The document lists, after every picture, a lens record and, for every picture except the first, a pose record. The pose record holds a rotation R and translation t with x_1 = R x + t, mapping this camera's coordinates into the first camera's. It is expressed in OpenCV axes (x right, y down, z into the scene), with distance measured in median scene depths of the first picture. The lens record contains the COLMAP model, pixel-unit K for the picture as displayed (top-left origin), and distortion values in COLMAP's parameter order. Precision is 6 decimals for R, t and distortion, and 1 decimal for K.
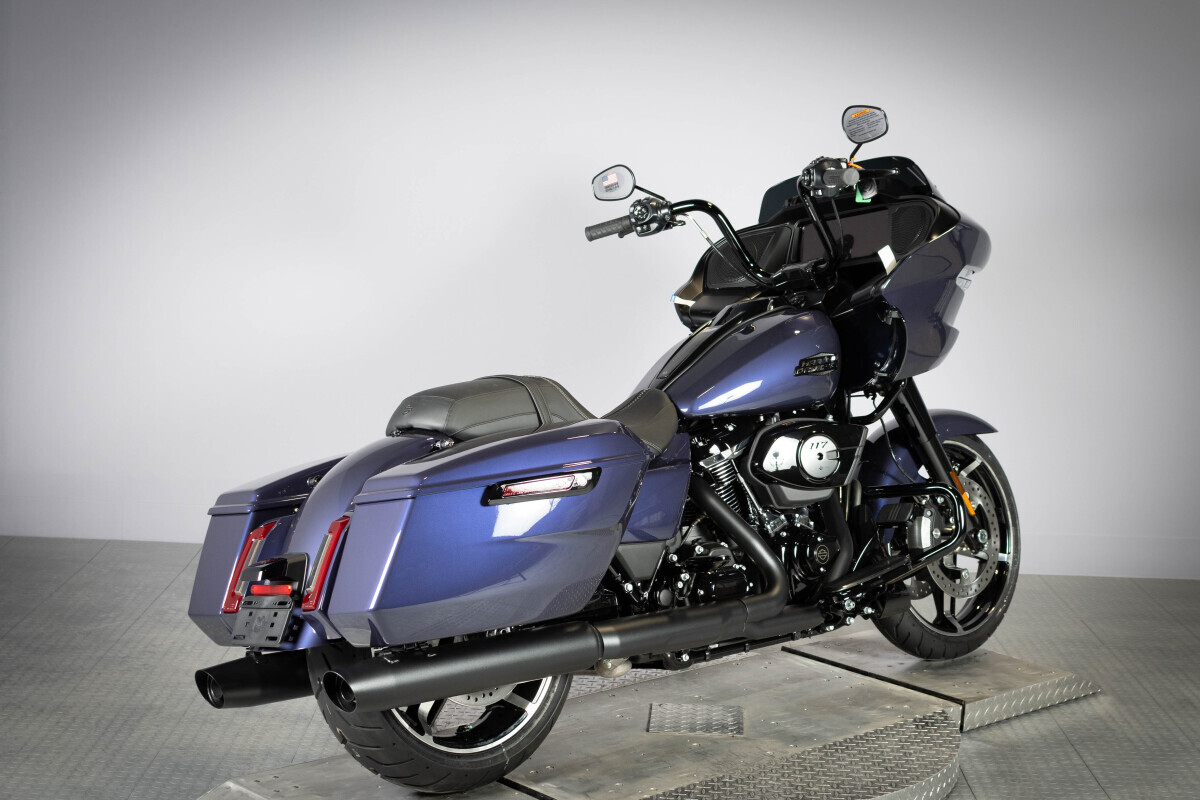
lens RADIAL K [[1997.7, 0, 607.7], [0, 1997.7, 398.0], [0, 0, 1]] dist [0.019485, 0.000000]
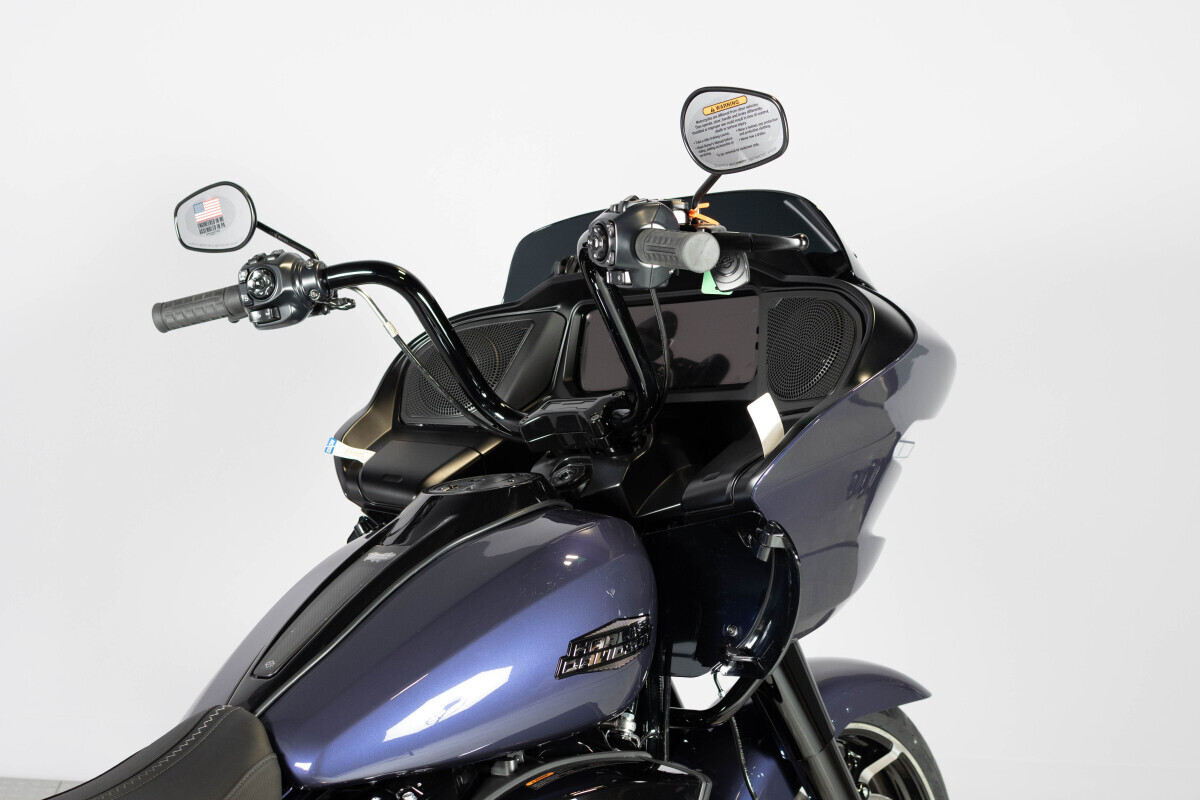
lens RADIAL K [[1997.7, 0, 591.7], [0, 1997.7, 399.4], [0, 0, 1]] dist [0.019485, 0.000000]
pose [[0.994470, 0.030412, 0.100526, 0.049140], [-0.032049, 0.999378, 0.014711, -0.074135], [-0.100016, -0.017851, 0.994826, 0.502468]]
